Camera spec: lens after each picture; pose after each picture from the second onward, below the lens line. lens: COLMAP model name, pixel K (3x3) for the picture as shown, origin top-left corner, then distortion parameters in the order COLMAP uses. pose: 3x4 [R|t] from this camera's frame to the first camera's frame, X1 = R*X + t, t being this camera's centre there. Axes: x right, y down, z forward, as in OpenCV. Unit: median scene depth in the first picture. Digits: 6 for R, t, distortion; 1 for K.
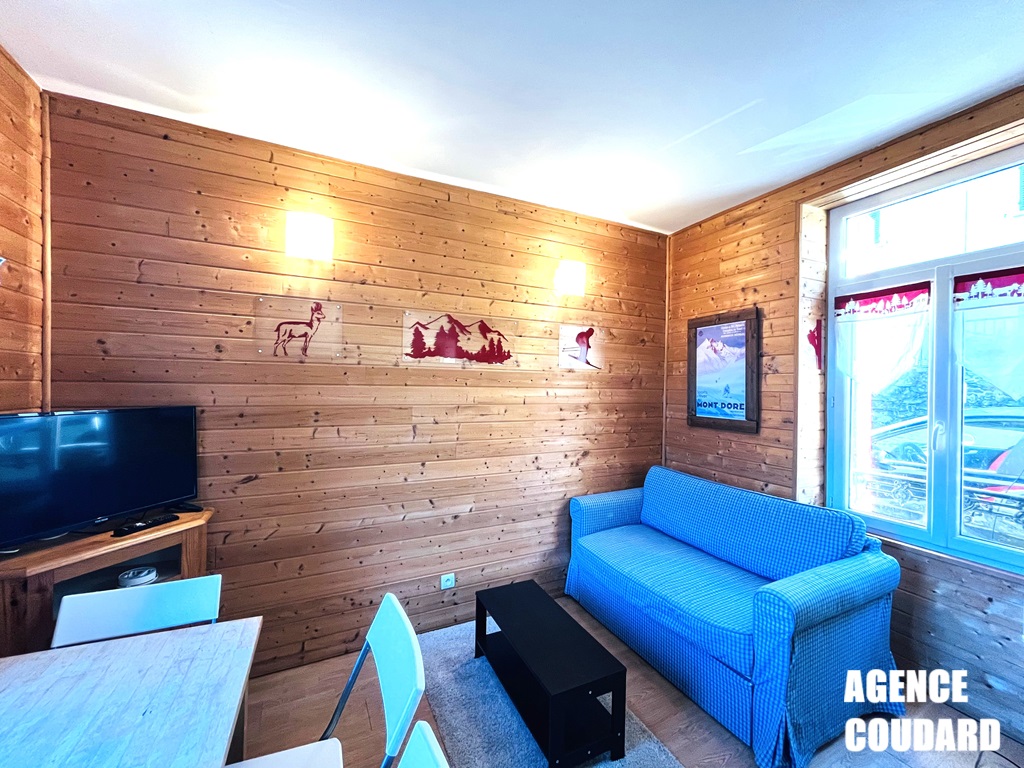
lens RADIAL K [[408.9, 0, 510.2], [0, 408.9, 382.2], [0, 0, 1]] dist [-0.002442, -0.000428]
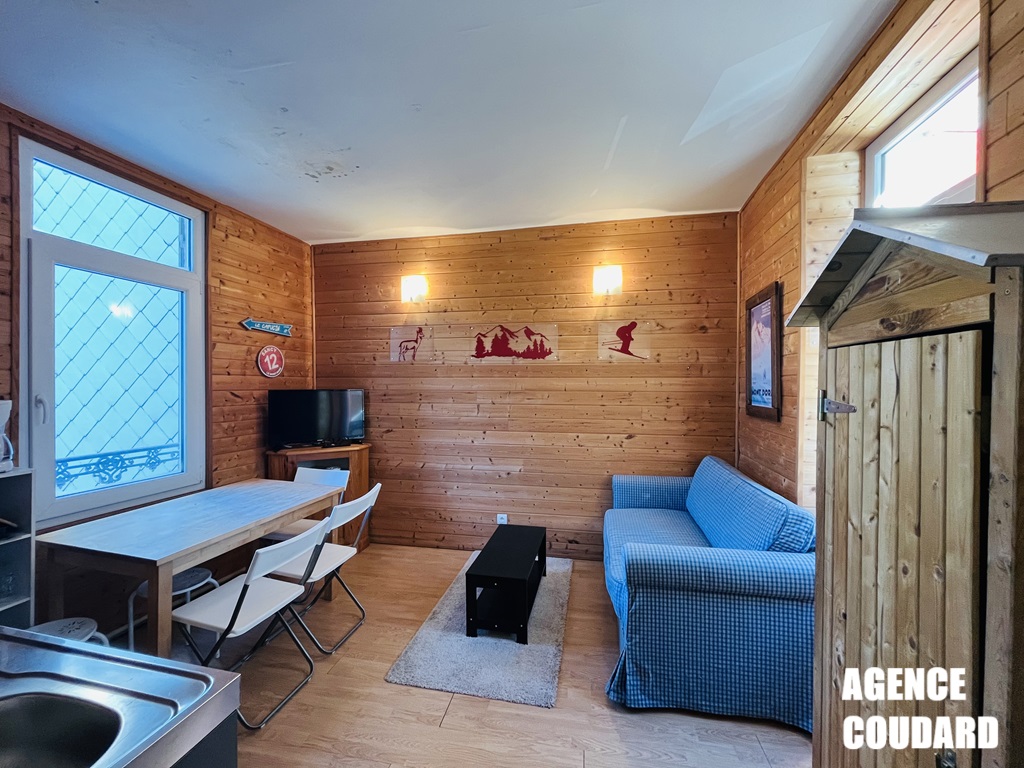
lens RADIAL K [[408.9, 0, 514.5], [0, 408.9, 382.8], [0, 0, 1]] dist [-0.002442, -0.000428]
pose [[0.795157, -0.015066, -0.606216, 0.724940], [0.014485, 0.999878, -0.005849, 0.037790], [0.606230, -0.004130, 0.795278, -0.065950]]
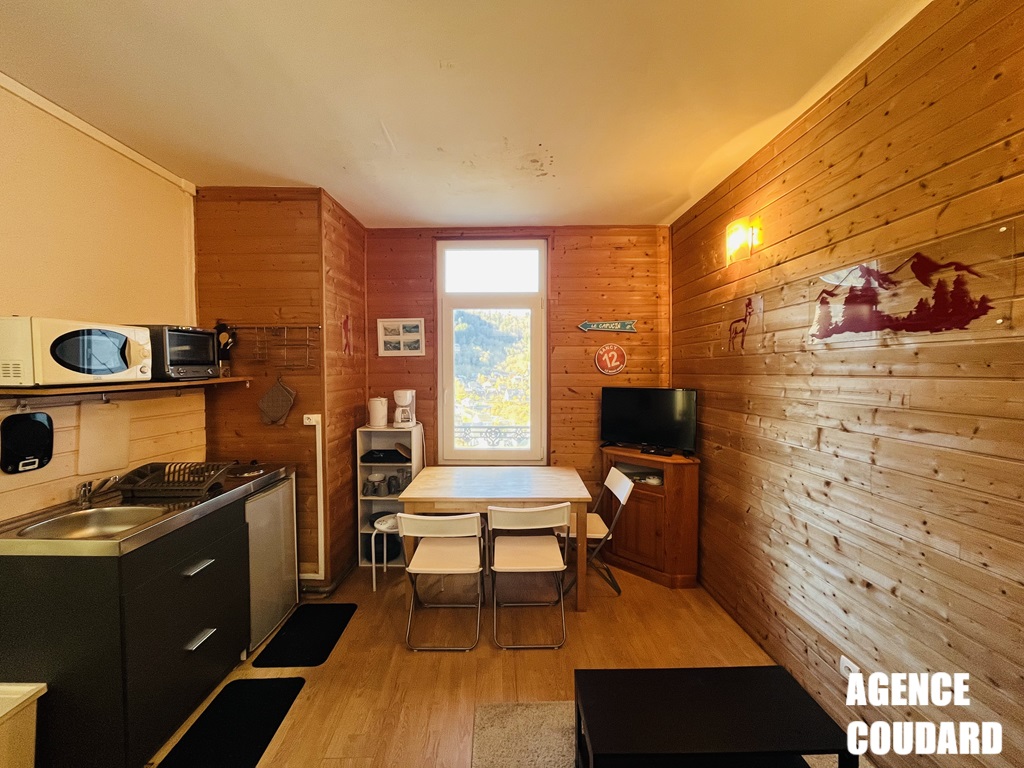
lens RADIAL K [[408.9, 0, 513.6], [0, 408.9, 386.6], [0, 0, 1]] dist [-0.002442, -0.000428]
pose [[-0.410320, 0.018163, -0.911761, 0.670675], [-0.000453, 0.999797, 0.020120, 0.013652], [0.911942, 0.008669, -0.410228, 0.775808]]
